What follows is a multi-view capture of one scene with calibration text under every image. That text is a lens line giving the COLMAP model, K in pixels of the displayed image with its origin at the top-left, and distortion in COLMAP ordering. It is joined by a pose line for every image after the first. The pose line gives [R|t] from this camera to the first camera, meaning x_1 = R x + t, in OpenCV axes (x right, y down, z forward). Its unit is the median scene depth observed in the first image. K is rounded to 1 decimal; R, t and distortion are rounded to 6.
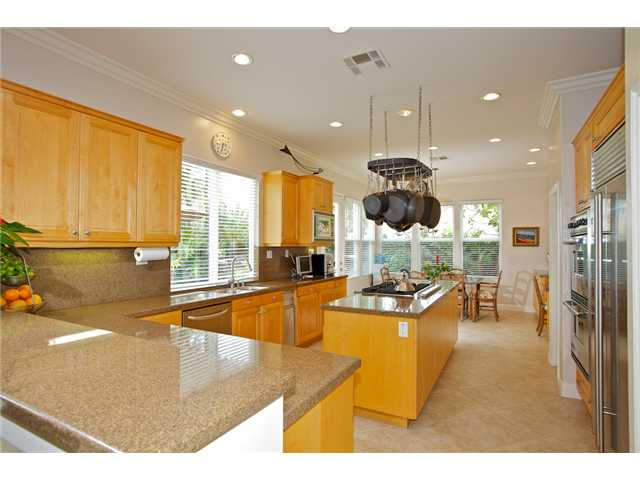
lens RADIAL K [[338.8, 0, 319.5], [0, 338.8, 243.2], [0, 0, 1]] dist [-0.036152, -0.000538]
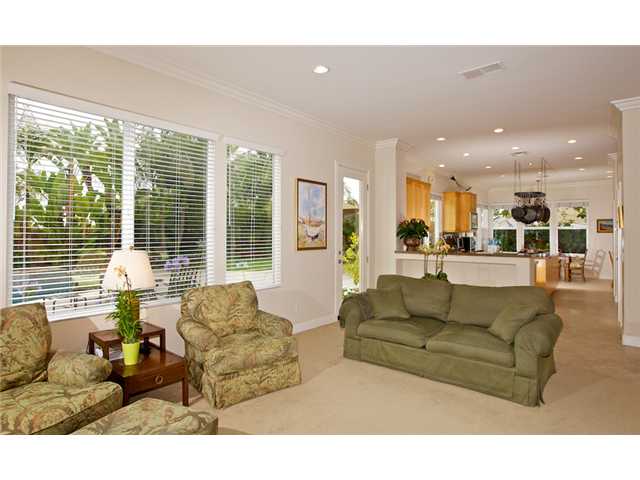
lens RADIAL K [[338.8, 0, 320.6], [0, 338.8, 234.7], [0, 0, 1]] dist [-0.036152, -0.000538]
pose [[0.980188, -0.006011, -0.197977, -0.347159], [0.005872, 0.999982, -0.001286, 0.016720], [0.197981, 0.000098, 0.980206, -0.717695]]
